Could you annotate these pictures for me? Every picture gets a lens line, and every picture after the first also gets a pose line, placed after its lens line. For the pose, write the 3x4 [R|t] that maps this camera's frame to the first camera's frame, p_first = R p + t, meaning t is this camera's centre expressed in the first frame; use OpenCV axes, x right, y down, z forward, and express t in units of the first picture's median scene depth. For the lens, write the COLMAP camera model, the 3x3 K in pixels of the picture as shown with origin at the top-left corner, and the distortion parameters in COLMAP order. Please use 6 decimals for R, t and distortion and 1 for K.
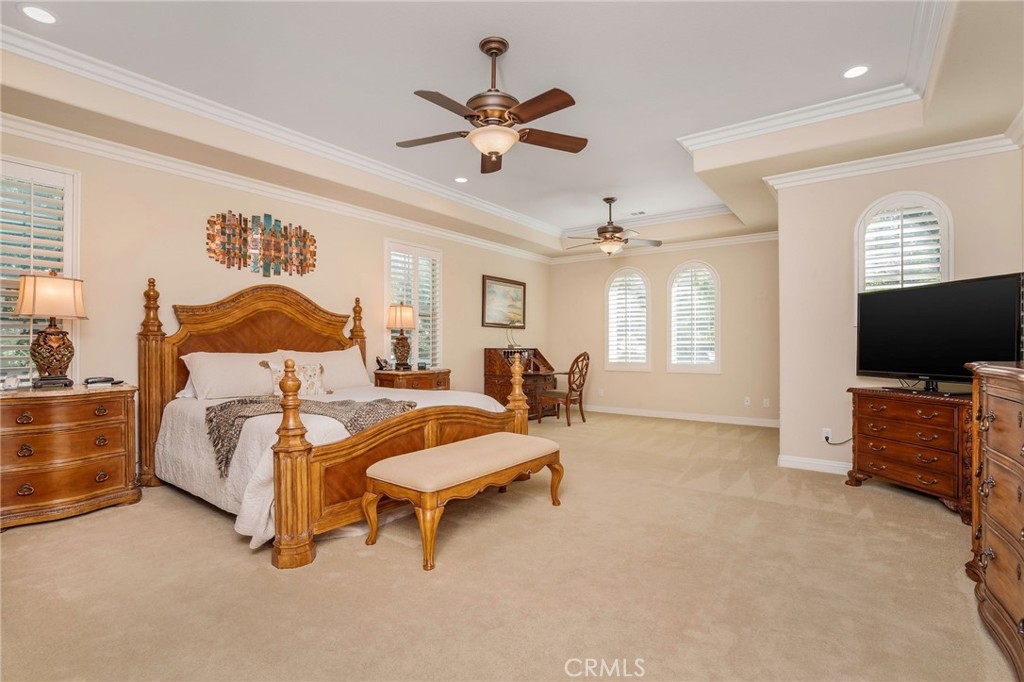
lens RADIAL K [[481.2, 0, 508.0], [0, 481.2, 344.6], [0, 0, 1]] dist [-0.042686, 0.013670]
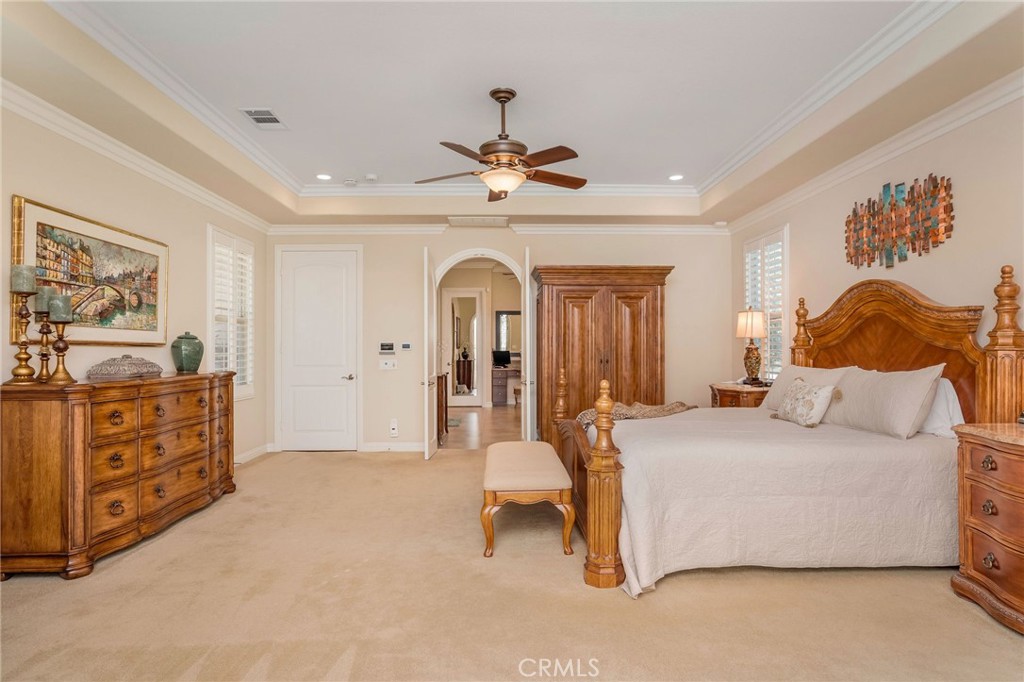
lens RADIAL K [[517.8, 0, 512.0], [0, 517.8, 341.0], [0, 0, 1]] dist [-0.001103, -0.000150]
pose [[-0.775806, 0.009252, -0.630904, 0.479523], [0.022066, 0.999679, -0.012474, -0.032329], [0.630586, -0.023599, -0.775761, 1.298109]]
